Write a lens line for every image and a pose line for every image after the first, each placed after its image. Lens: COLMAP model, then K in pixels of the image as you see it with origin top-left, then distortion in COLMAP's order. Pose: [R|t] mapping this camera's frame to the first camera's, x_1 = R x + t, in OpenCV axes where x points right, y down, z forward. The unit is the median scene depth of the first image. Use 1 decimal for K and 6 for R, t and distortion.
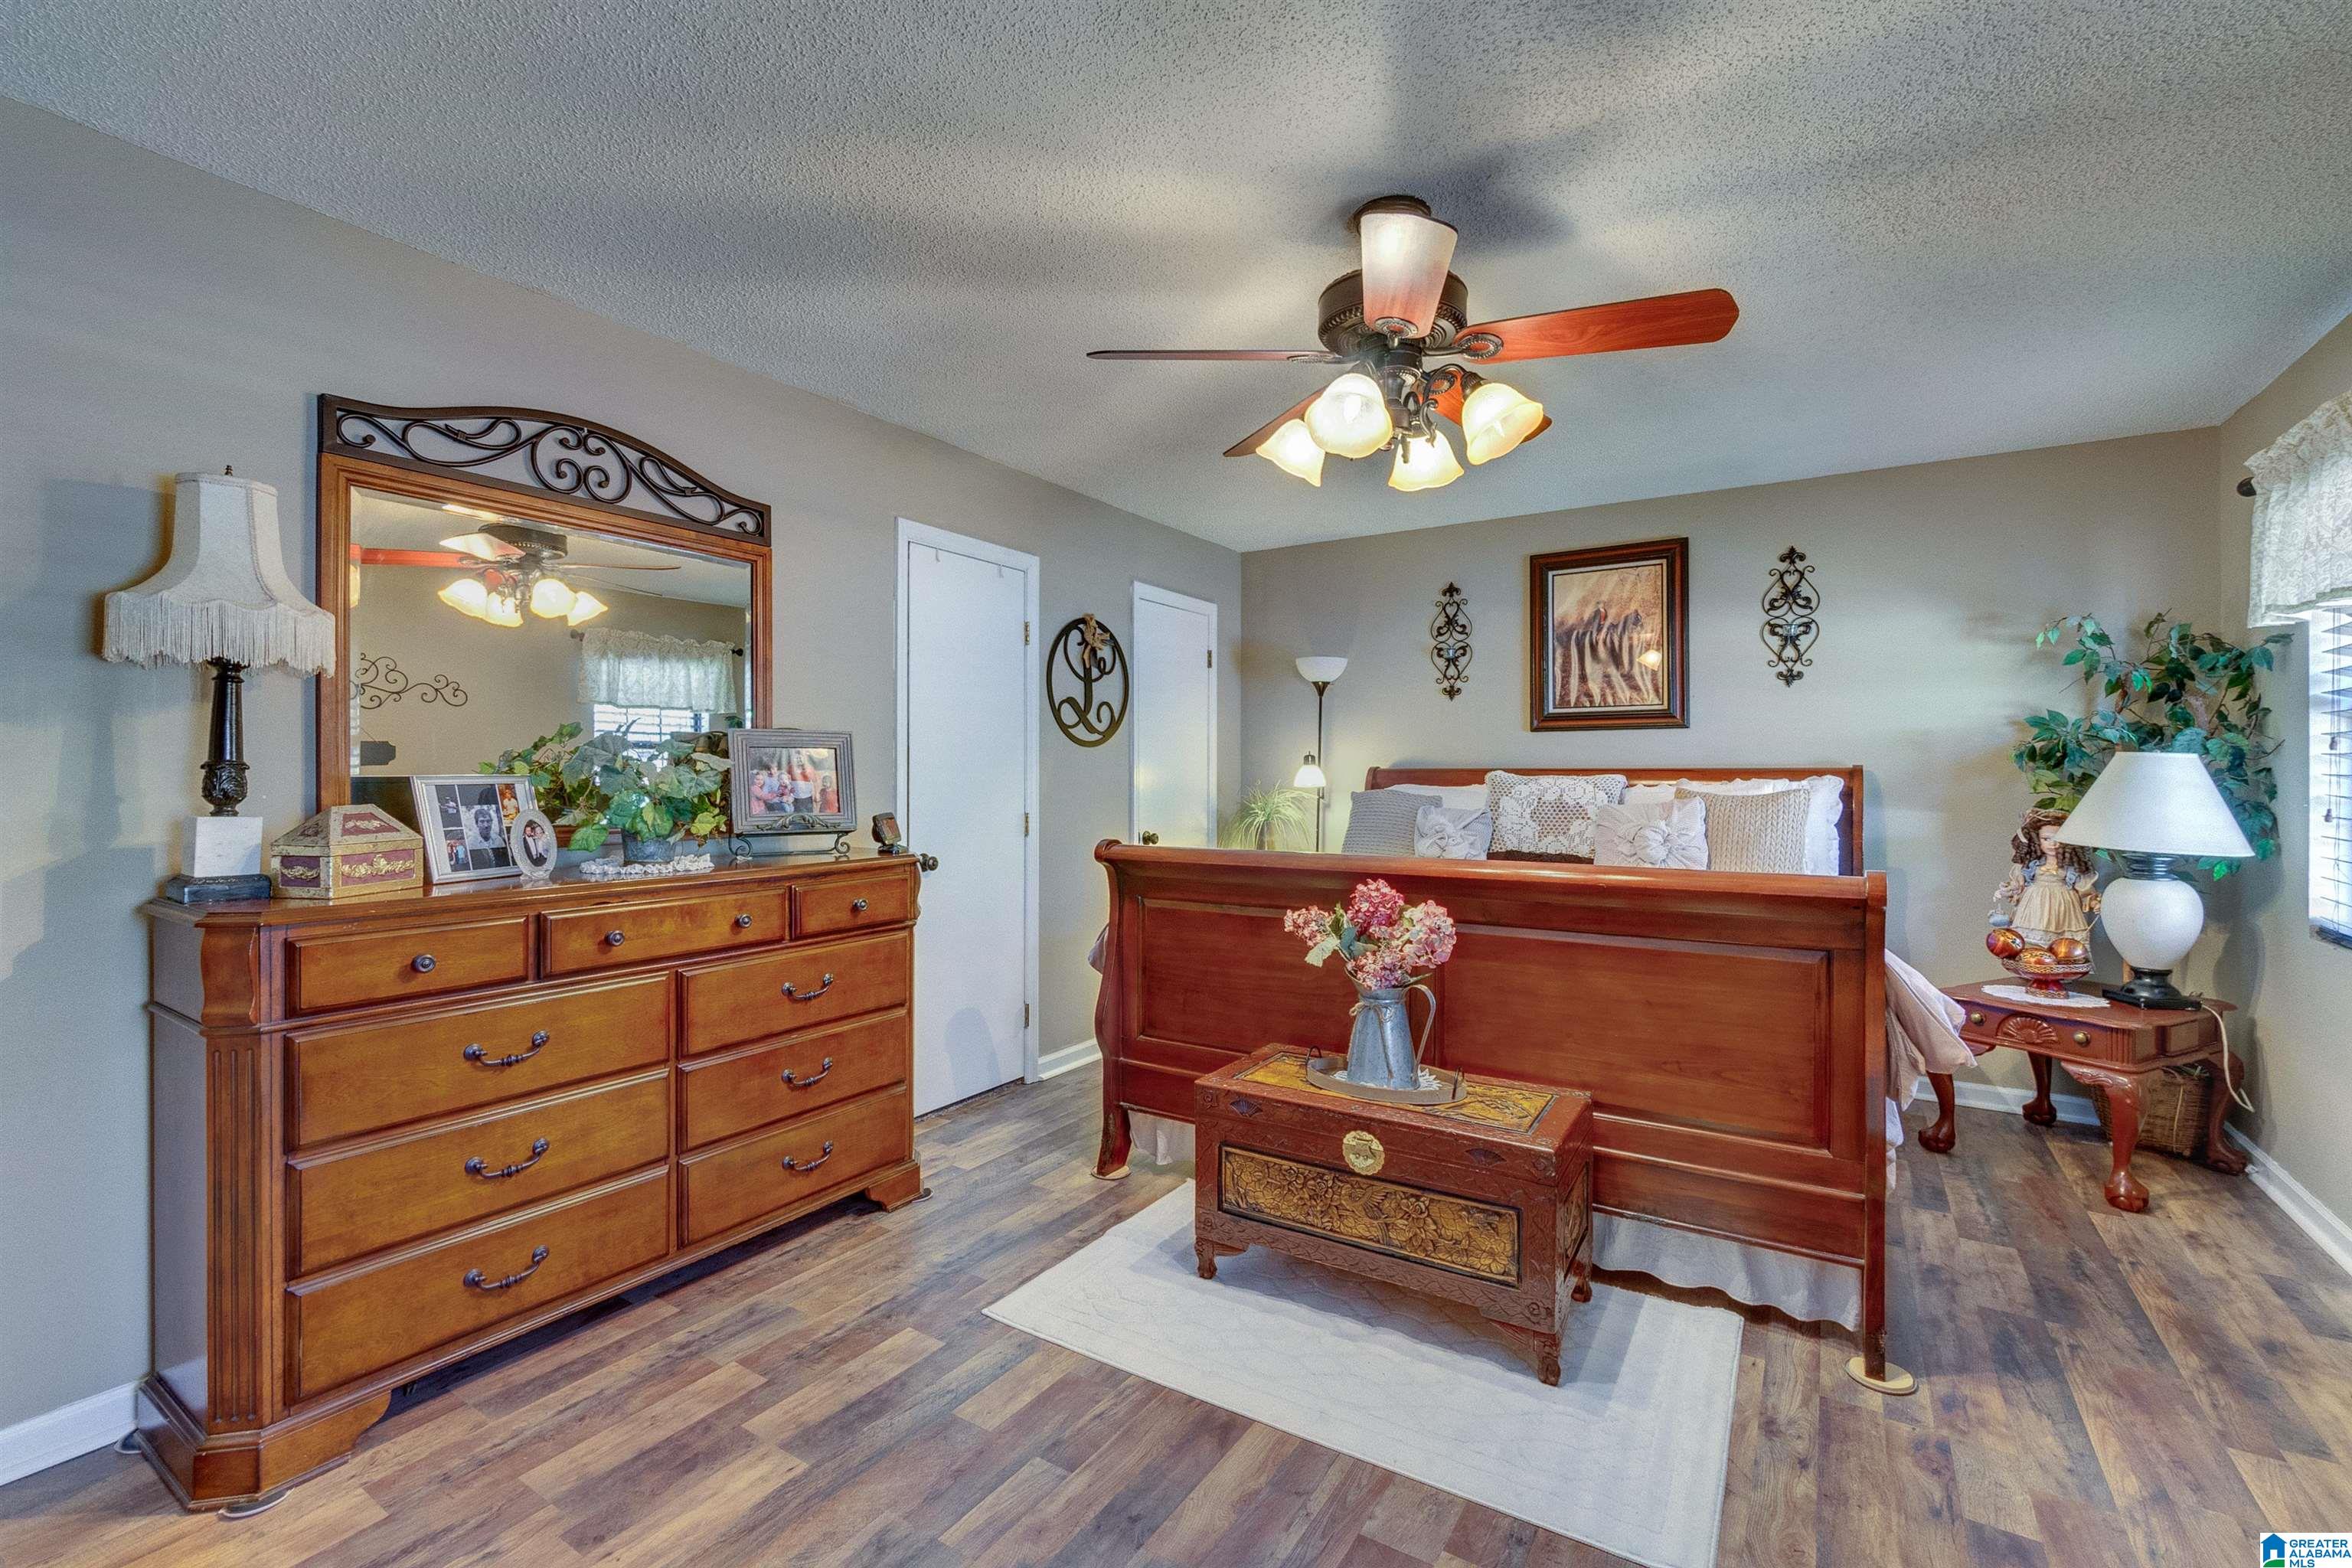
lens RADIAL K [[1045.5, 0, 1163.6], [0, 1045.5, 793.3], [0, 0, 1]] dist [0.002352, 0.000126]
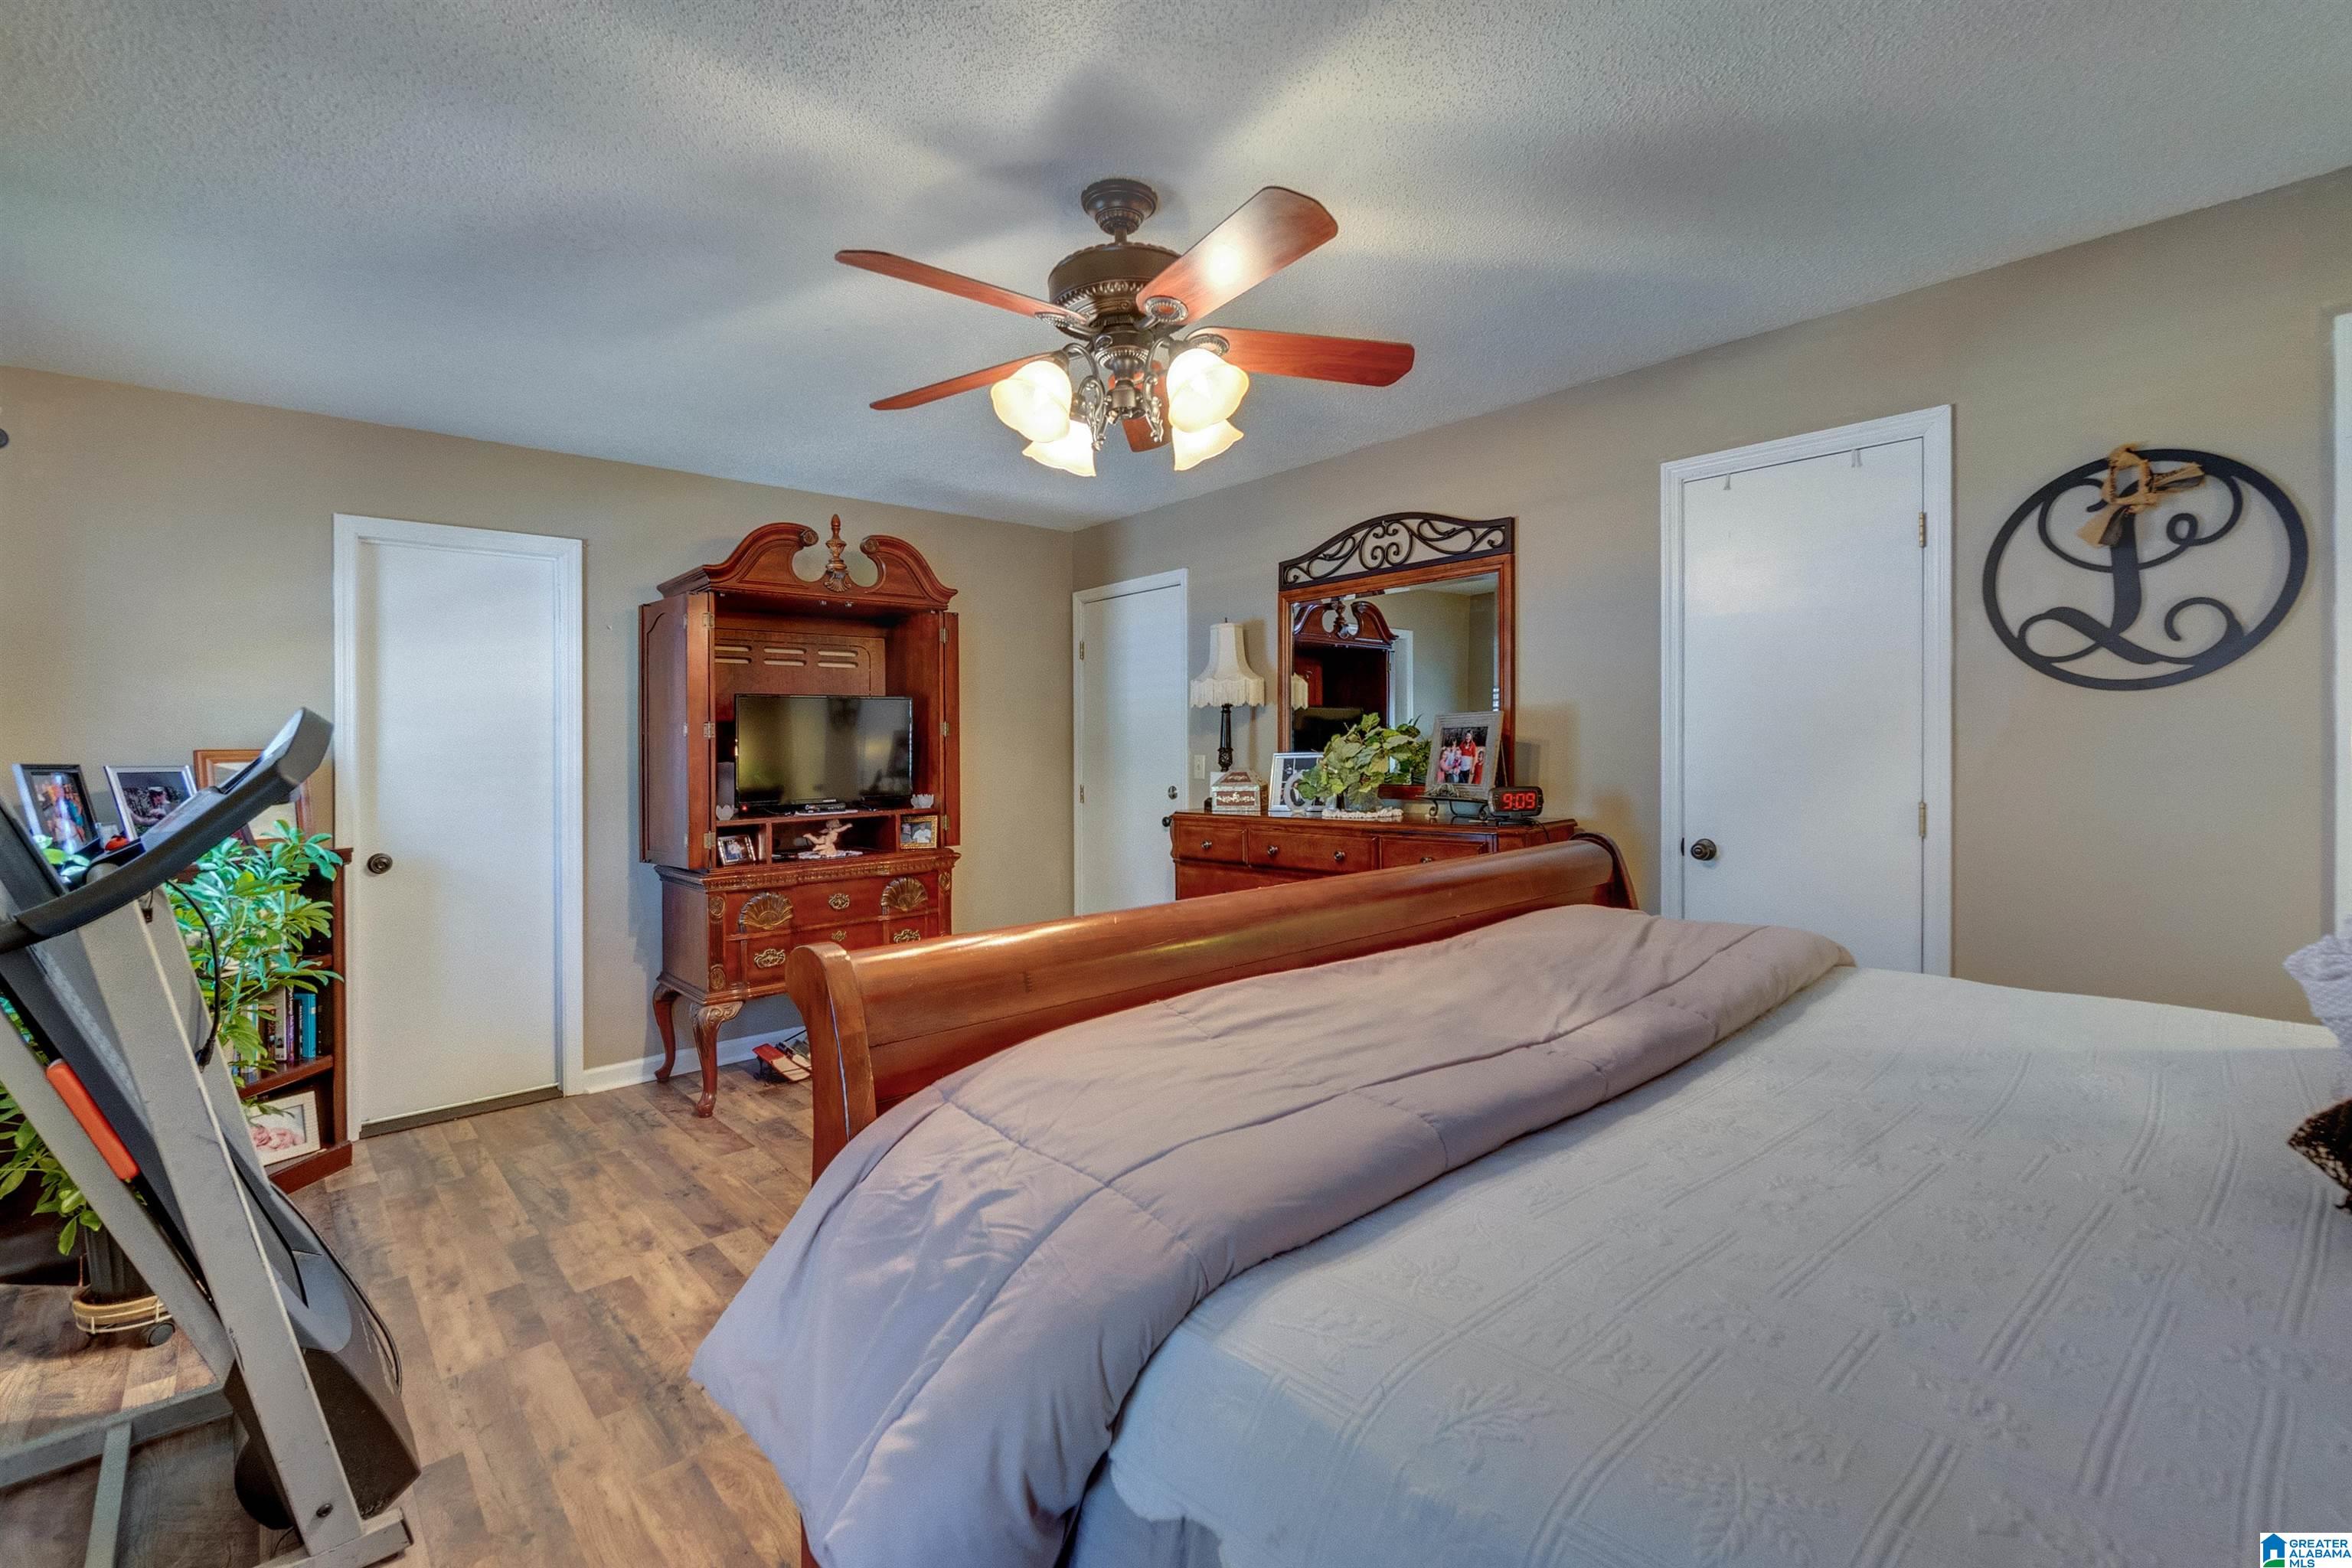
lens RADIAL K [[1045.5, 0, 1167.6], [0, 1045.5, 761.2], [0, 0, 1]] dist [0.002352, 0.000126]
pose [[-0.275534, 0.019511, -0.961093, 0.905373], [0.005160, 0.999810, 0.018817, -0.031030], [0.961277, 0.000225, -0.275583, 1.026330]]
